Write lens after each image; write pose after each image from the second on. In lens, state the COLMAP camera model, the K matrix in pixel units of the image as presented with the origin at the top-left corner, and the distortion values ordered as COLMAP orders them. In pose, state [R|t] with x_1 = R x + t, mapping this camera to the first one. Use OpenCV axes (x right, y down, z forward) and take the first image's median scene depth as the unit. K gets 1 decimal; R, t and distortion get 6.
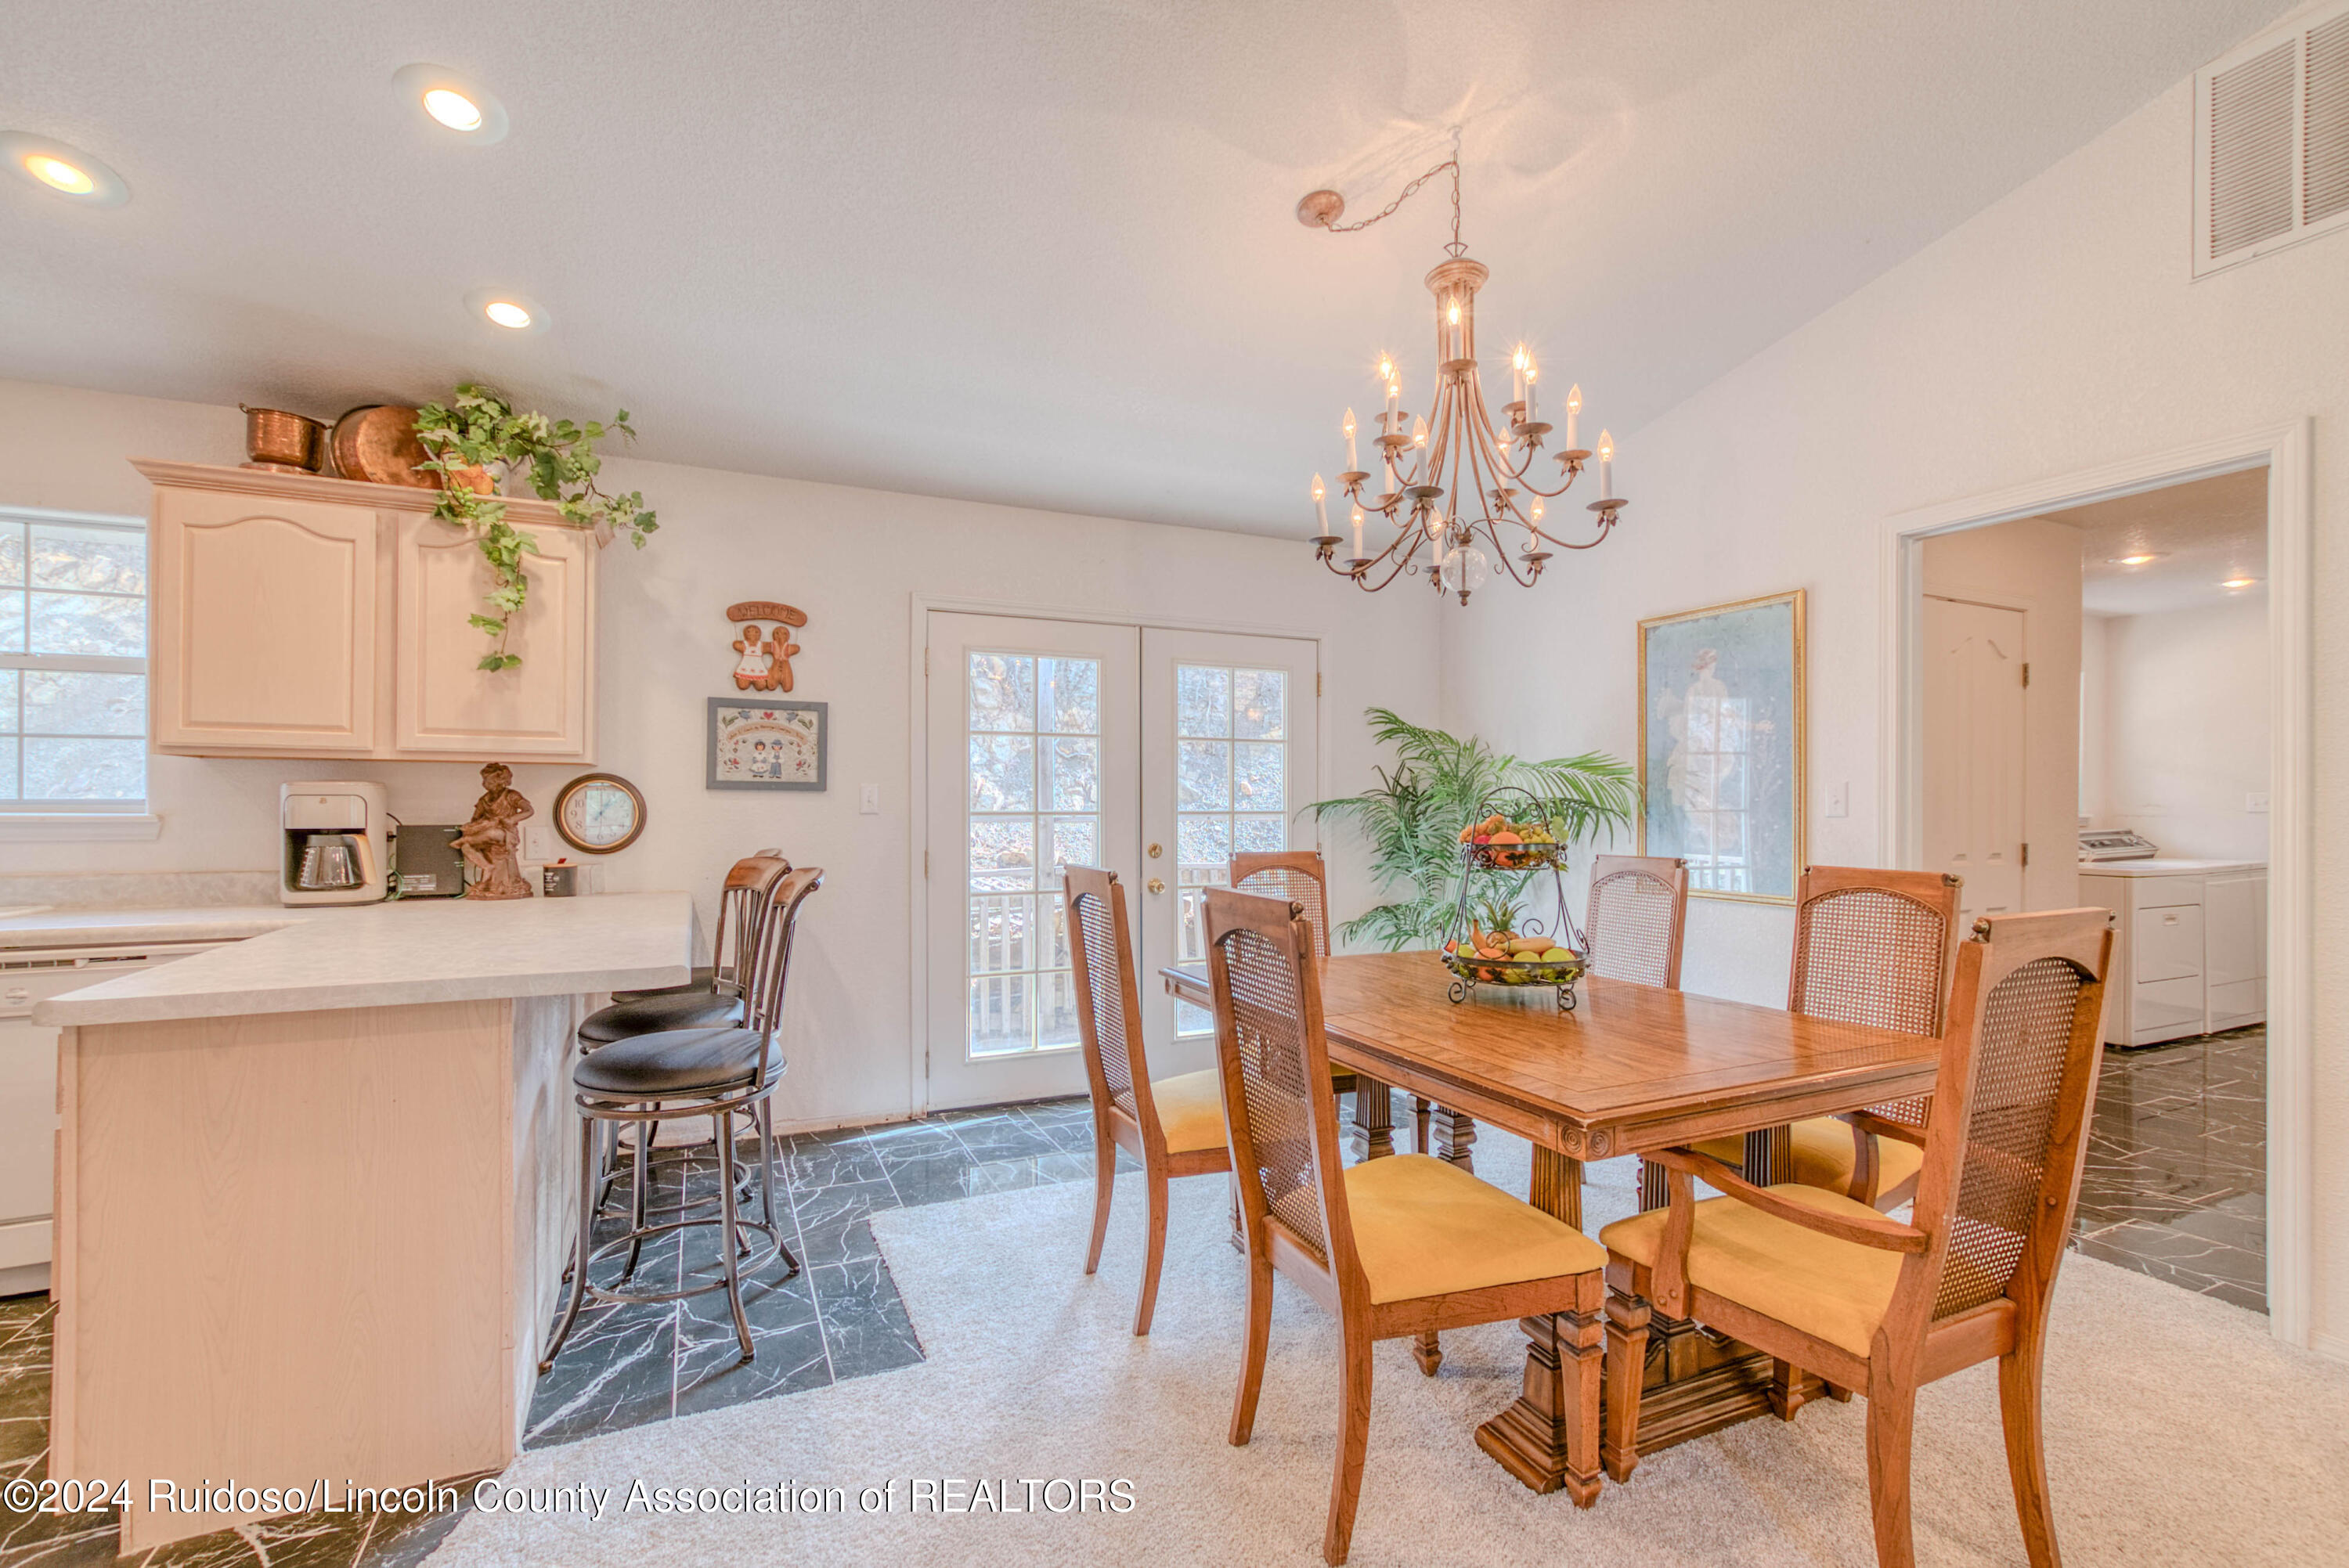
lens RADIAL K [[1034.9, 0, 1189.7], [0, 1034.9, 803.0], [0, 0, 1]] dist [-0.014127, 0.009052]
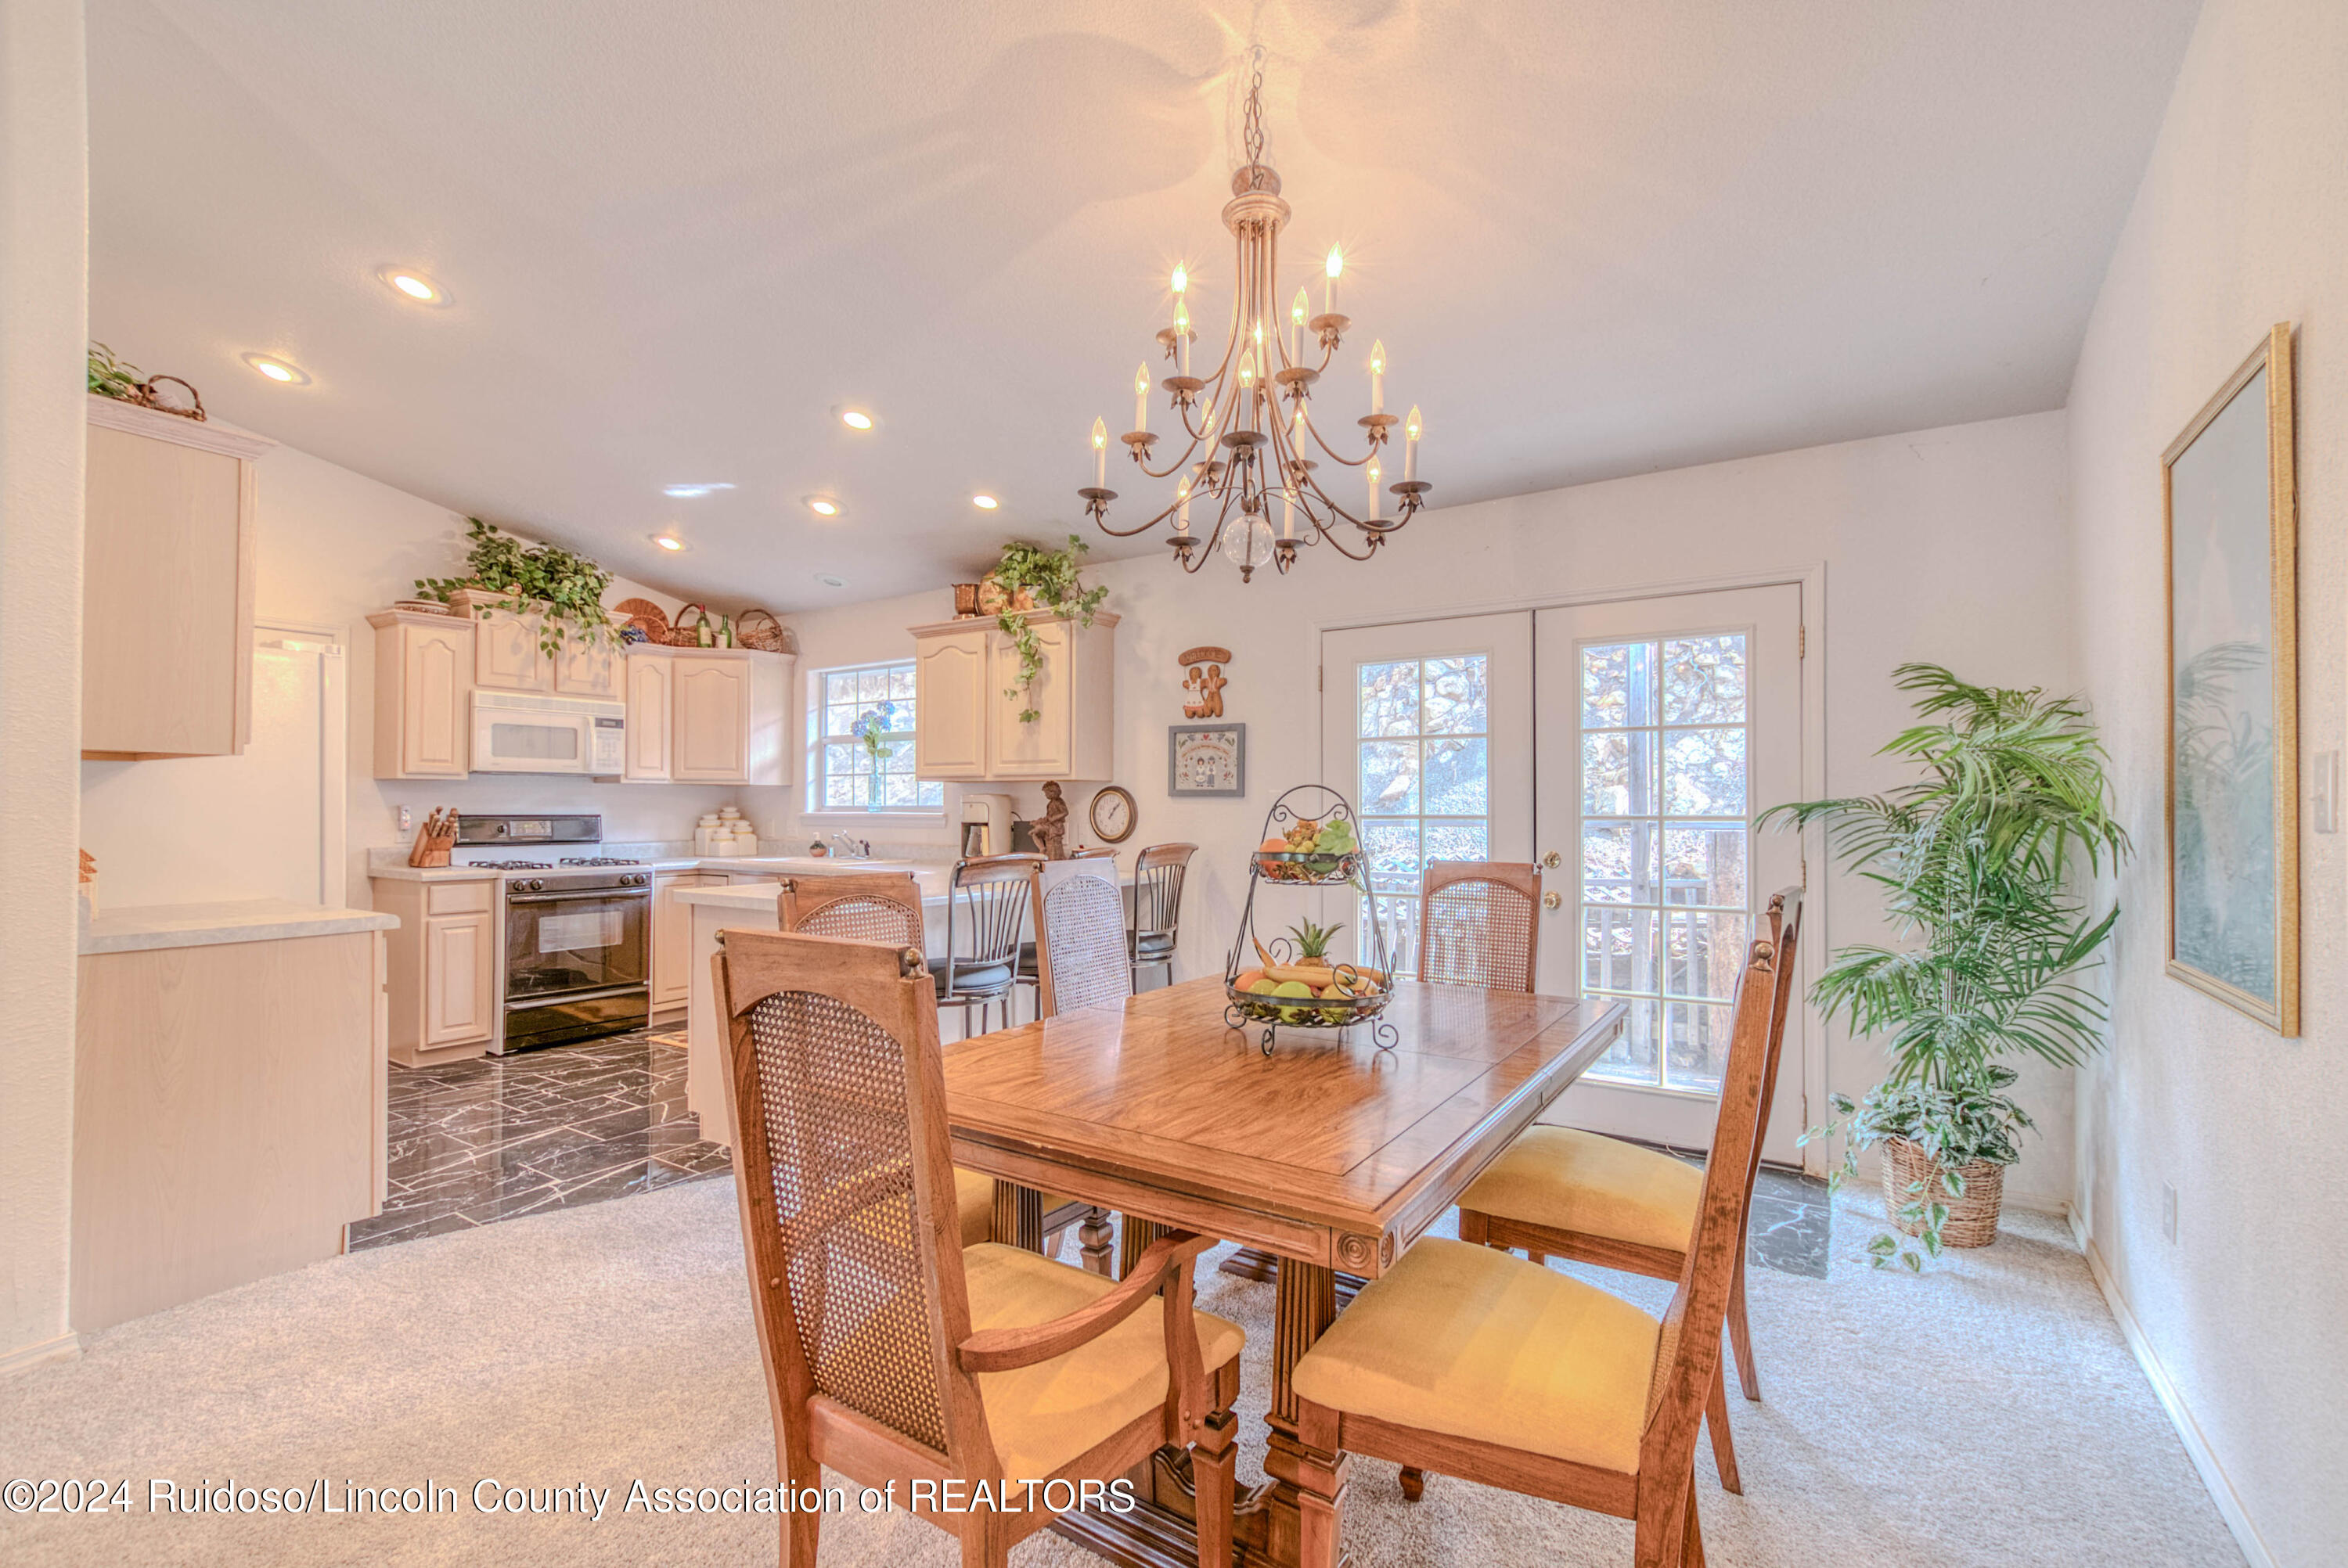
lens RADIAL K [[1034.4, 0, 1189.2], [0, 1034.4, 803.0], [0, 0, 1]] dist [-0.014127, 0.009052]
pose [[0.528345, -0.005865, -0.849010, 0.653339], [0.001137, 0.999980, -0.006201, 0.003153], [0.849029, 0.002311, 0.528341, 0.319081]]
